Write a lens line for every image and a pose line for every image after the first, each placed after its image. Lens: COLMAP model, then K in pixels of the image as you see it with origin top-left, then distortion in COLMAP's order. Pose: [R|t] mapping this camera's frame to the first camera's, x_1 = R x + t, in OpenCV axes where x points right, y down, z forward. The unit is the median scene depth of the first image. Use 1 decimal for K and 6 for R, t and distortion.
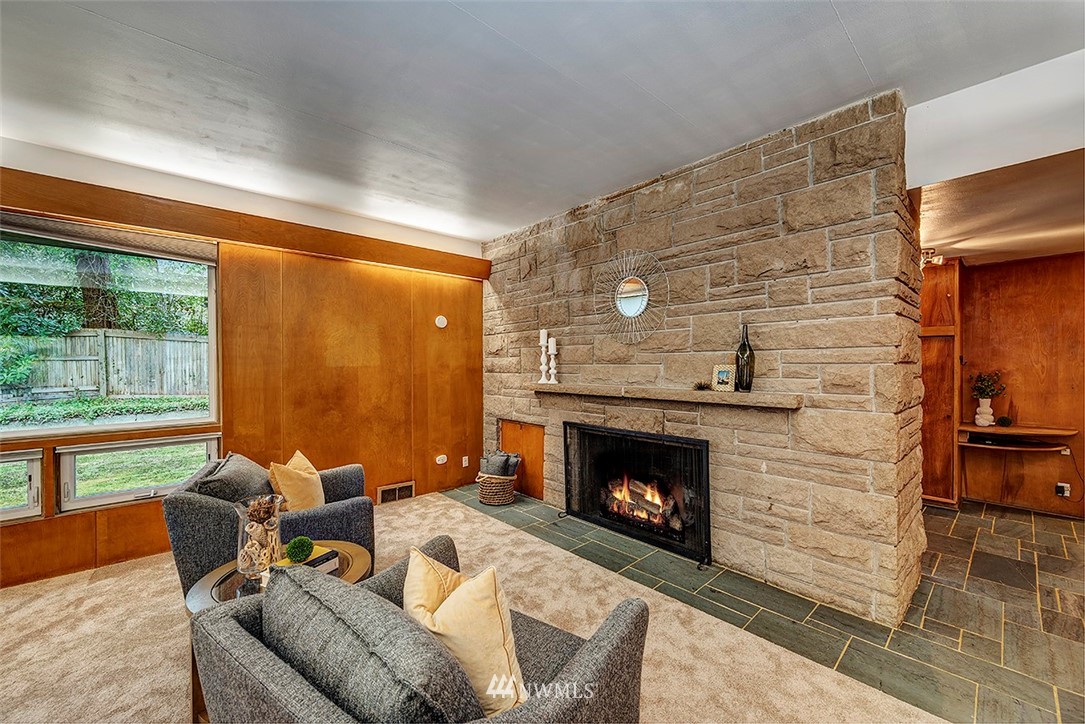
lens RADIAL K [[426.1, 0, 542.5], [0, 426.1, 362.0], [0, 0, 1]] dist [0.000796, -0.000008]
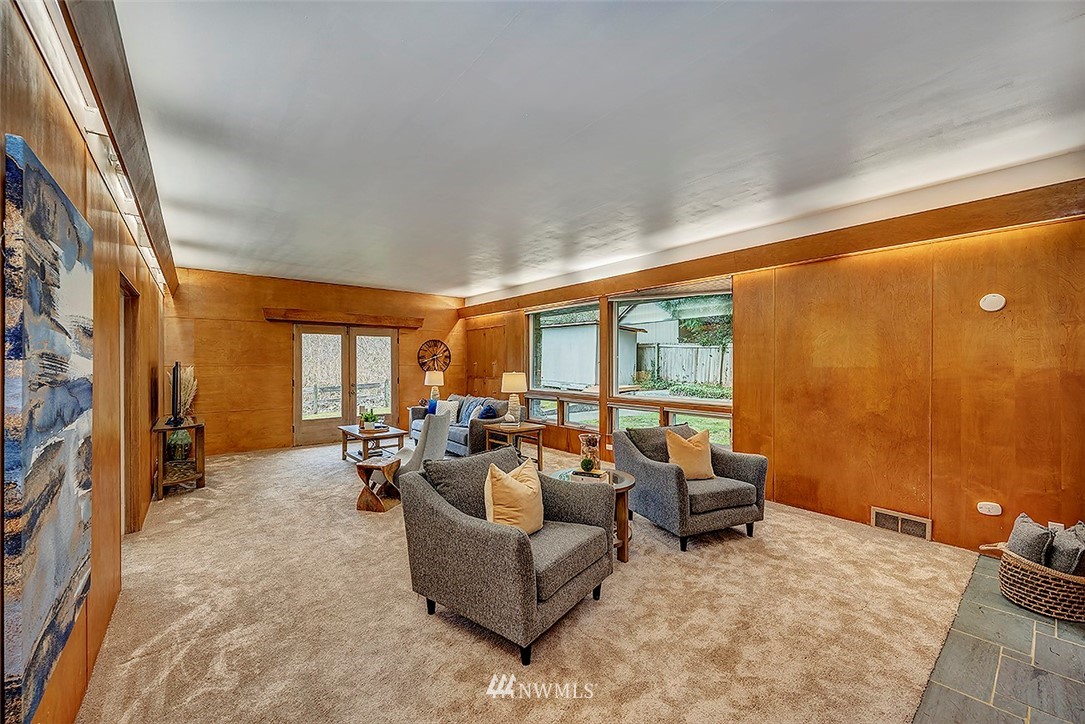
lens RADIAL K [[426.1, 0, 542.5], [0, 426.1, 362.0], [0, 0, 1]] dist [0.000796, -0.000008]
pose [[-0.055594, -0.000919, -0.998453, 0.551157], [0.000016, 1.000000, -0.000921, -0.000691], [0.998453, -0.000068, -0.055594, 0.393175]]
